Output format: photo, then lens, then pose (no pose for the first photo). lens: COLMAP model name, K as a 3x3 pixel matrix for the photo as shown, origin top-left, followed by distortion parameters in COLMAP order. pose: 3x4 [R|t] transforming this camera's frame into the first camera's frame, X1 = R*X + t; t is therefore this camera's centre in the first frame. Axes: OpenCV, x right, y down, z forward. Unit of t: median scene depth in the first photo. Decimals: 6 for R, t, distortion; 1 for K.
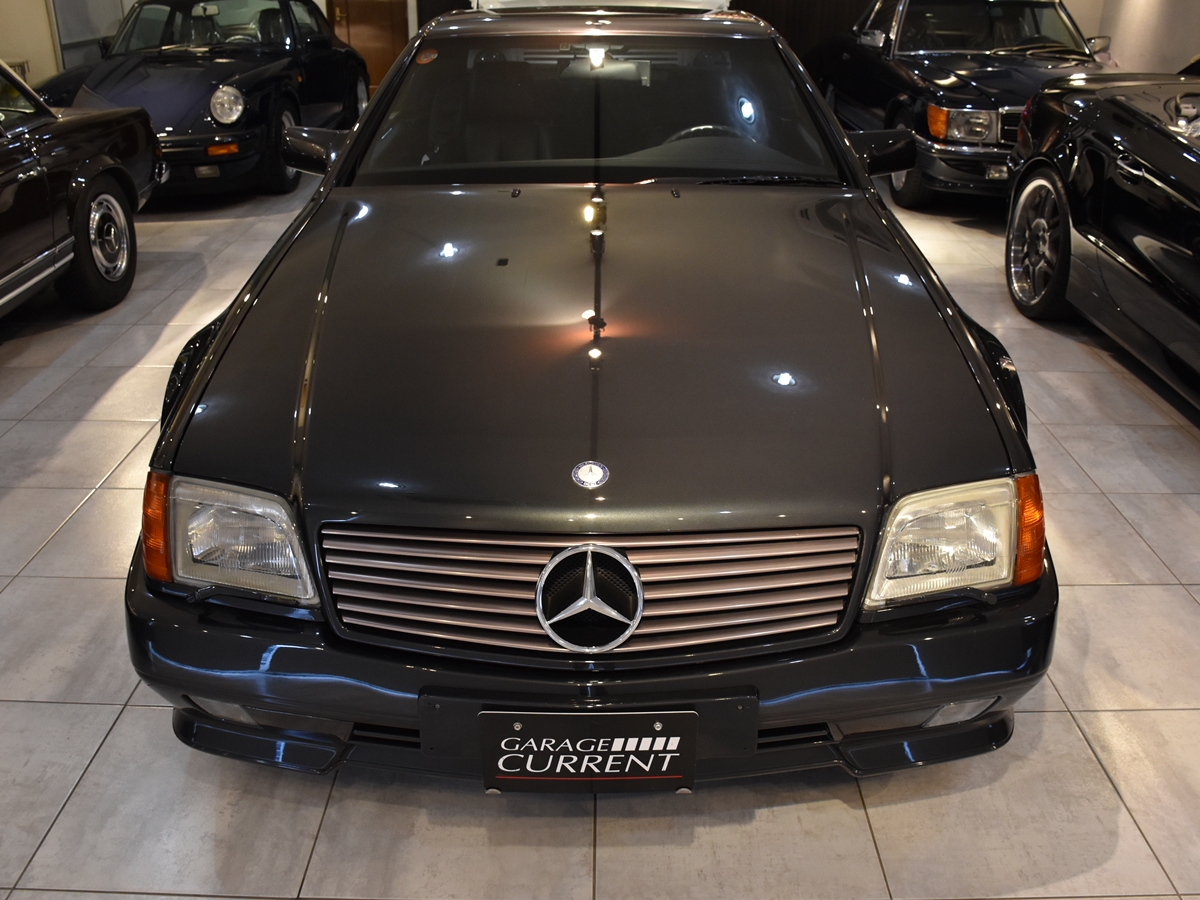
lens RADIAL K [[1096.2, 0, 600.0], [0, 1096.2, 450.0], [0, 0, 1]] dist [-0.112221, 0.006108]
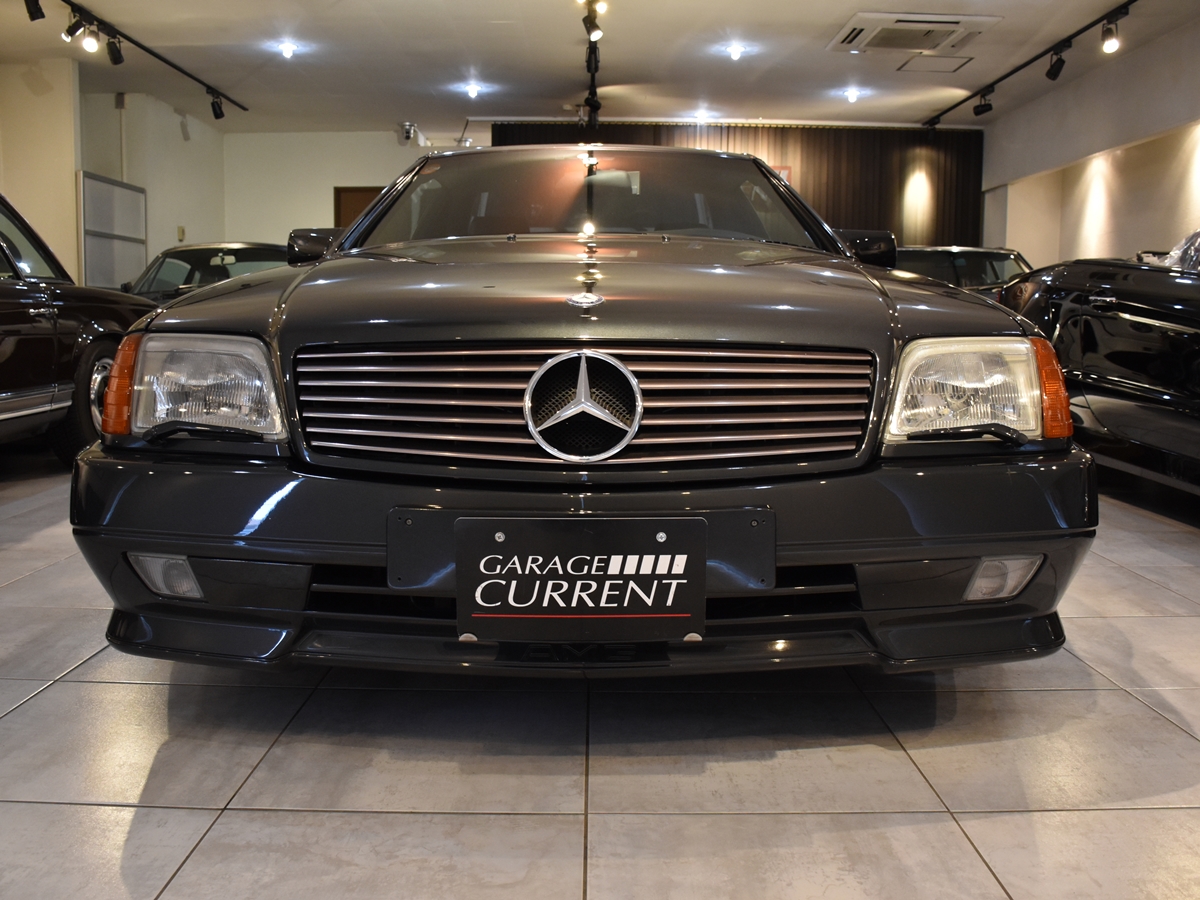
lens RADIAL K [[1087.3, 0, 590.9], [0, 1087.3, 450.7], [0, 0, 1]] dist [-0.136092, 0.066557]
pose [[0.999995, 0.002947, 0.001195, -0.004030], [-0.002404, 0.946467, -0.322793, 0.451926], [-0.002083, 0.322788, 0.946469, 0.151229]]
